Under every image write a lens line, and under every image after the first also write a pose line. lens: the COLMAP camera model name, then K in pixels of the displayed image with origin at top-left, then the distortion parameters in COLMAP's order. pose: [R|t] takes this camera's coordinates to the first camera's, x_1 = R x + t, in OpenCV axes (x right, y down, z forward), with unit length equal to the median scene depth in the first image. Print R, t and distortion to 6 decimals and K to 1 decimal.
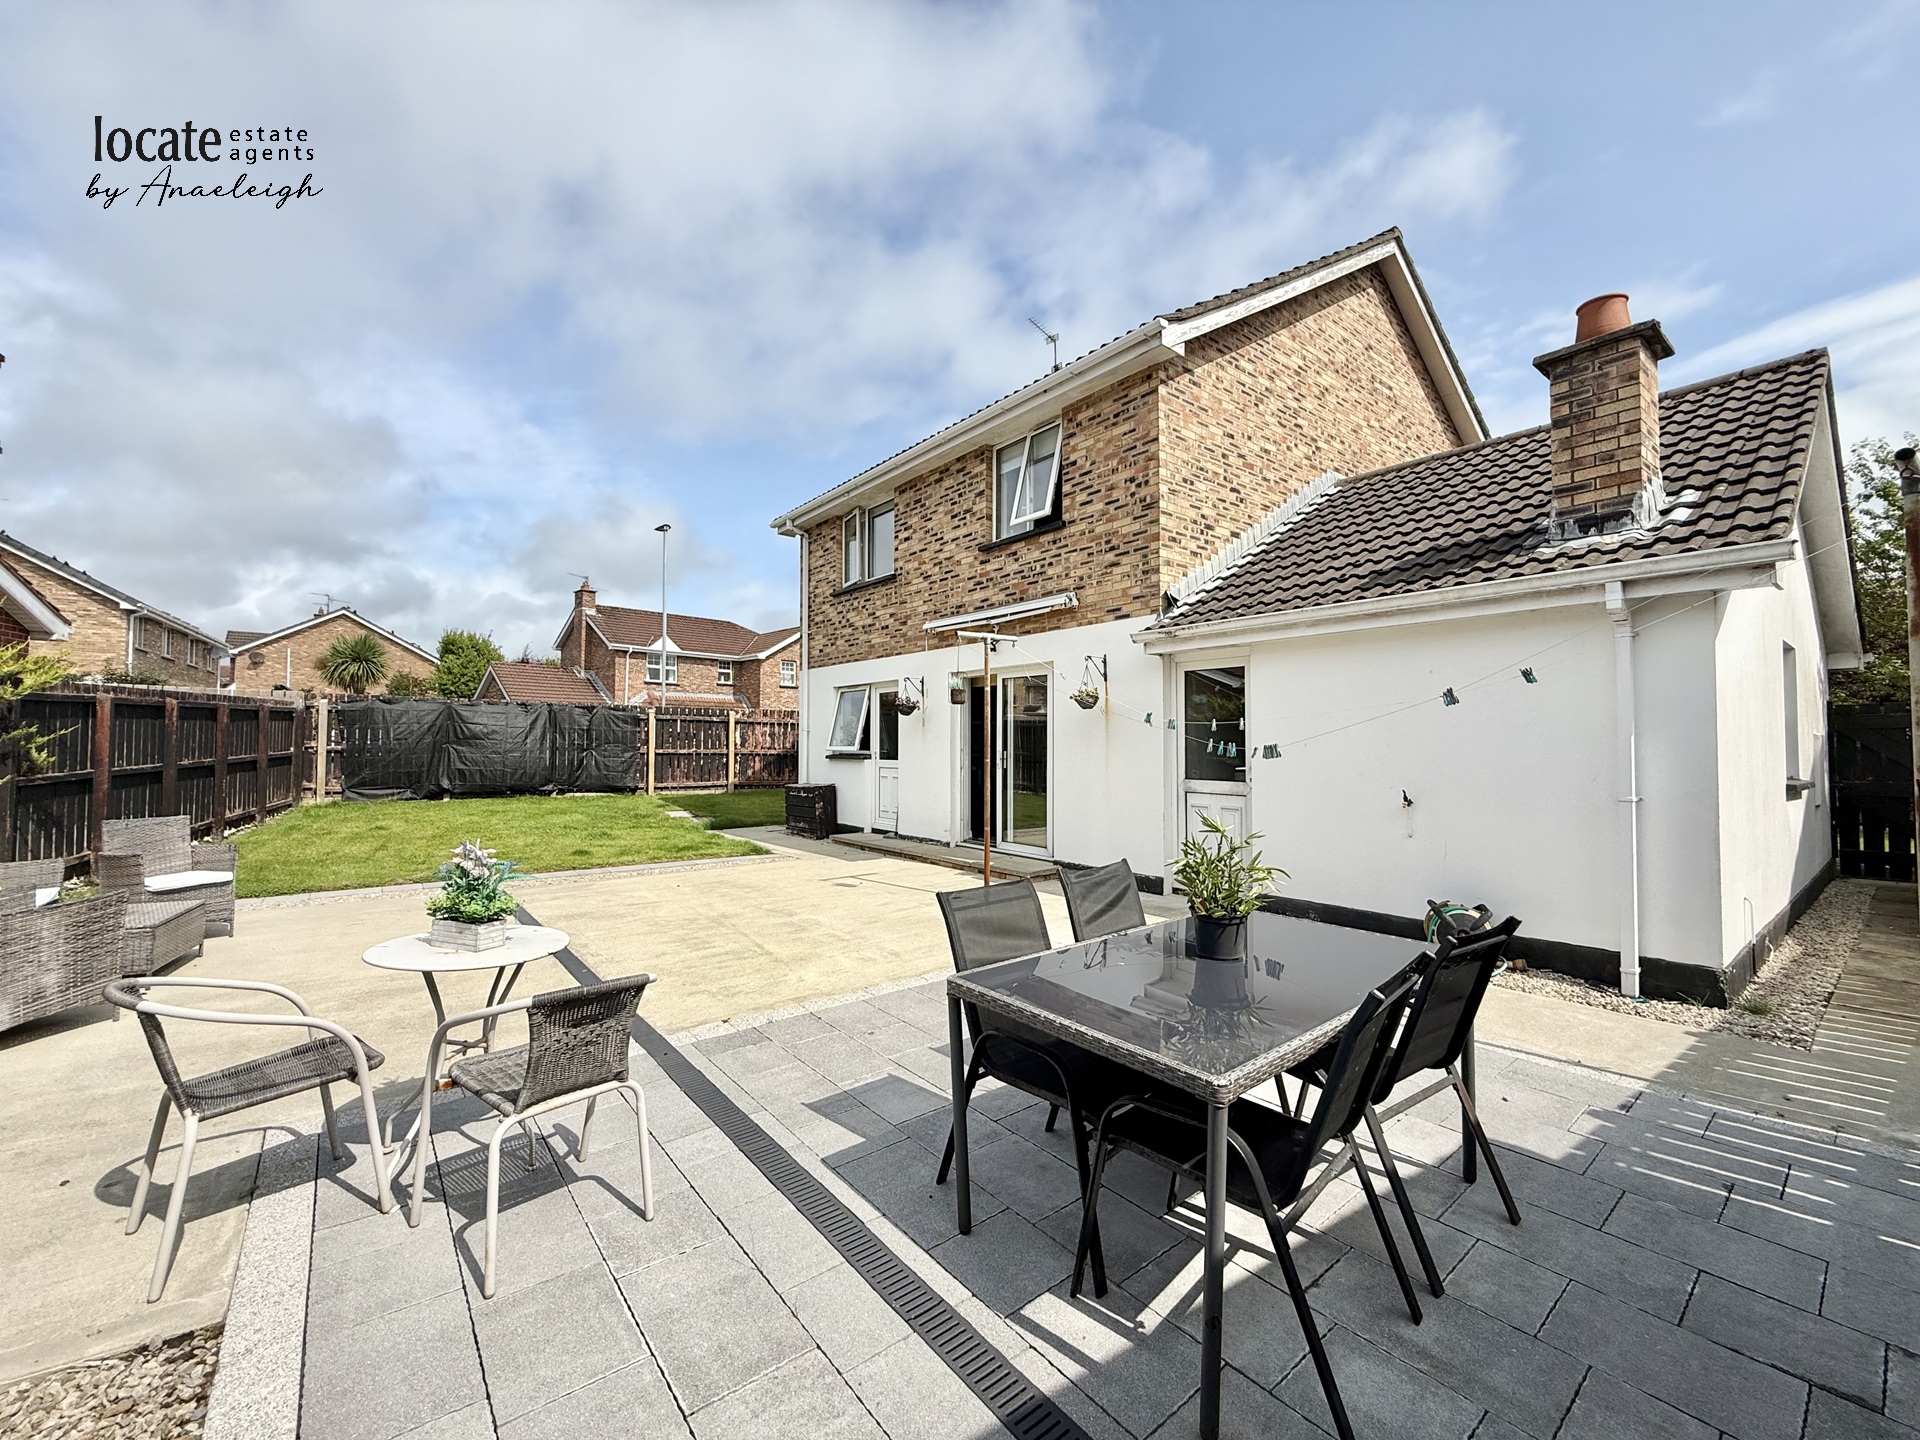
lens RADIAL K [[760.6, 0, 957.8], [0, 760.6, 726.3], [0, 0, 1]] dist [-0.002788, 0.000531]
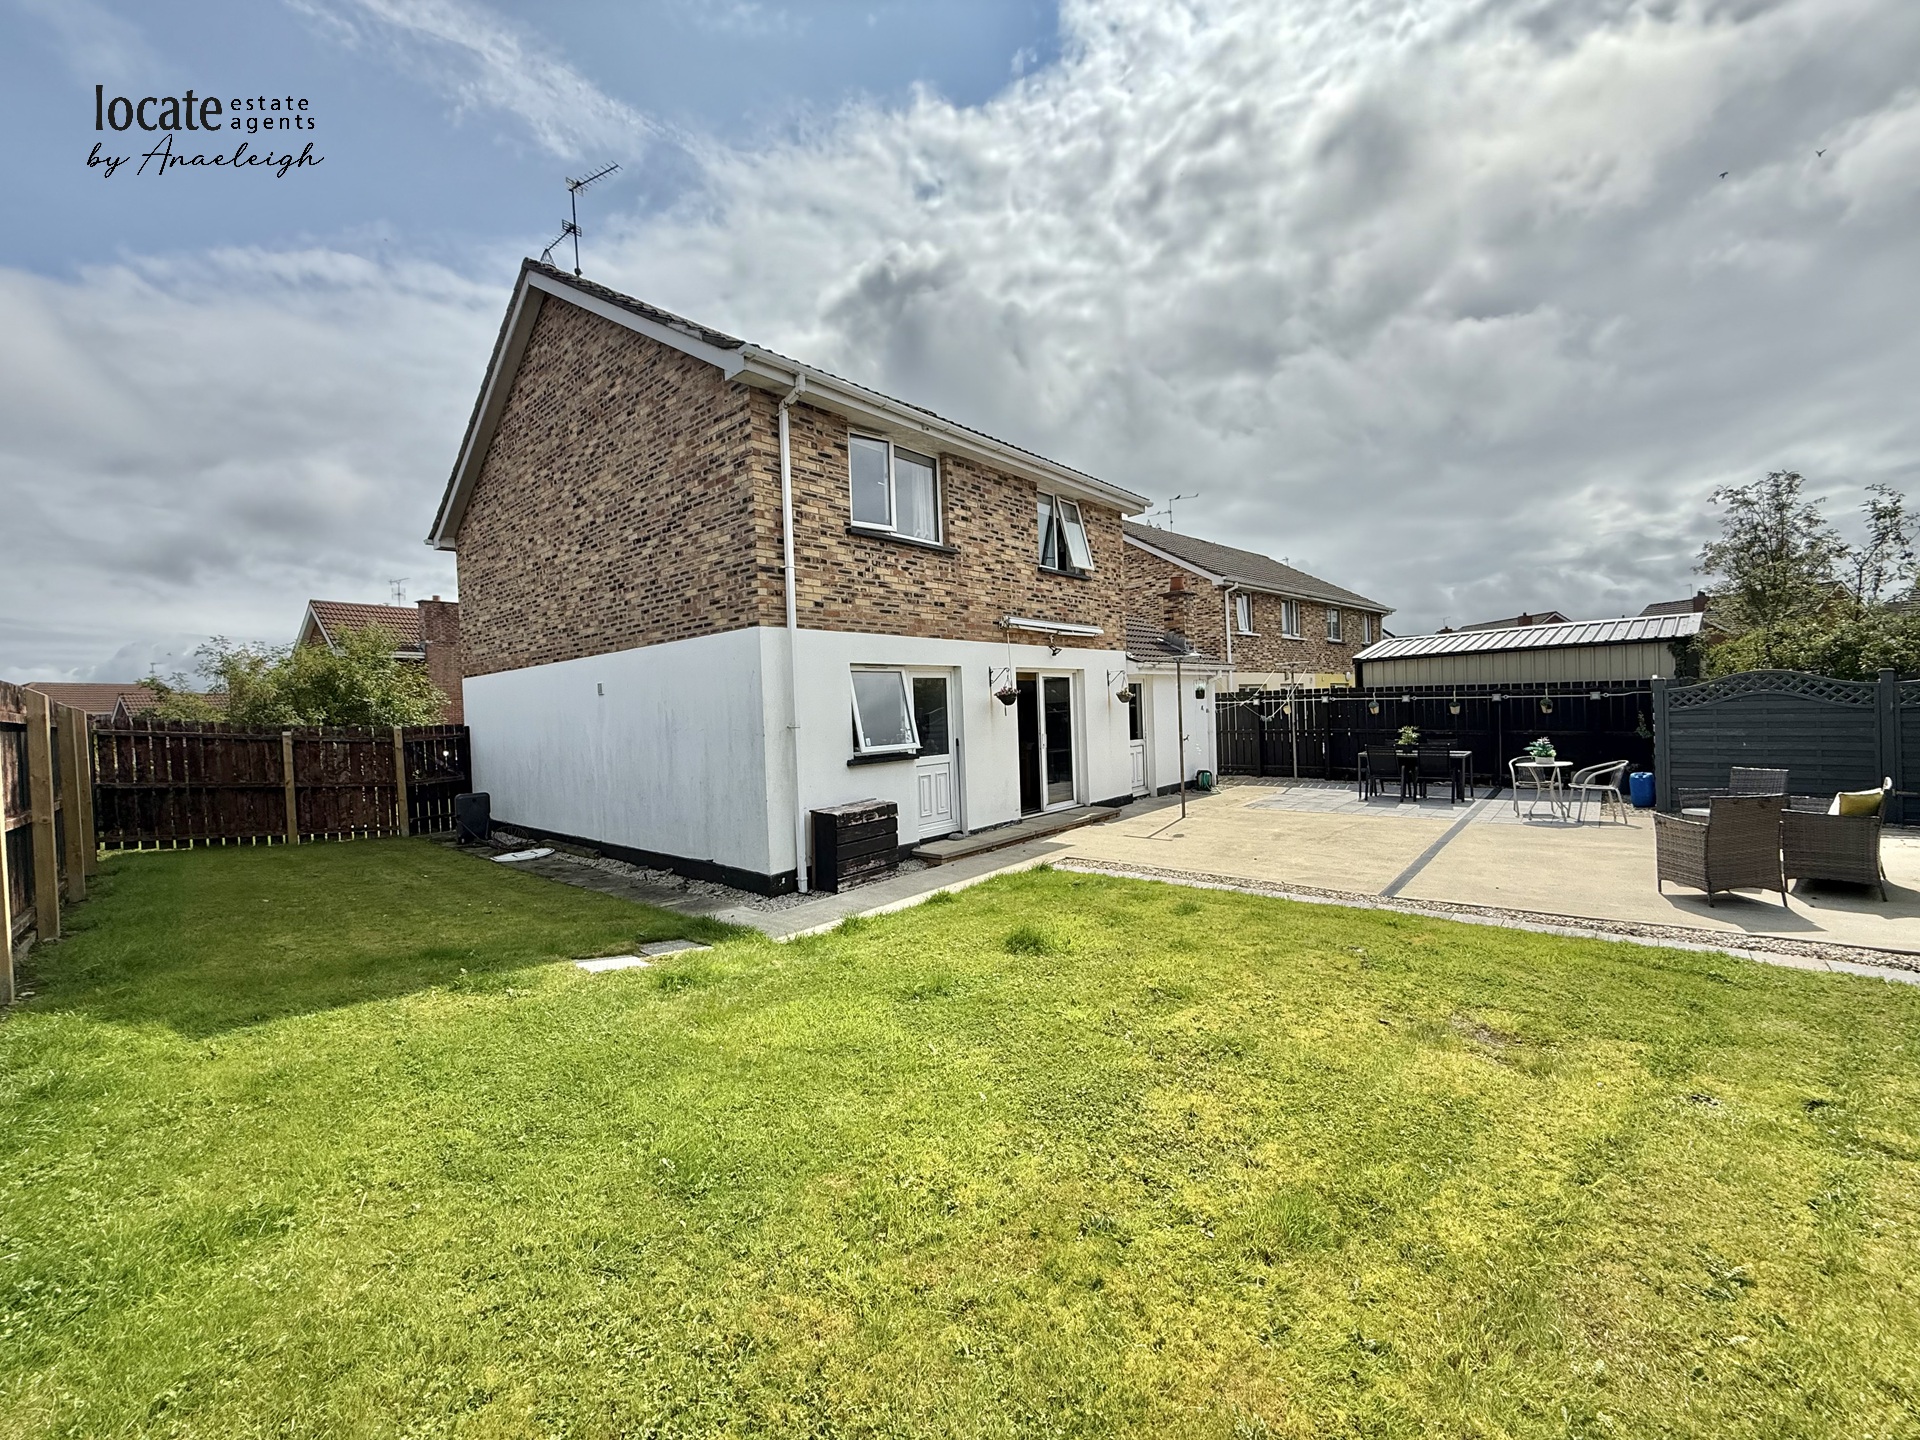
lens RADIAL K [[760.6, 0, 954.0], [0, 760.6, 726.3], [0, 0, 1]] dist [-0.002788, 0.000531]
pose [[-0.180045, -0.016434, 0.983521, -1.091594], [0.014735, 0.999703, 0.019402, -0.007041], [-0.983548, 0.017985, -0.179749, 1.295950]]
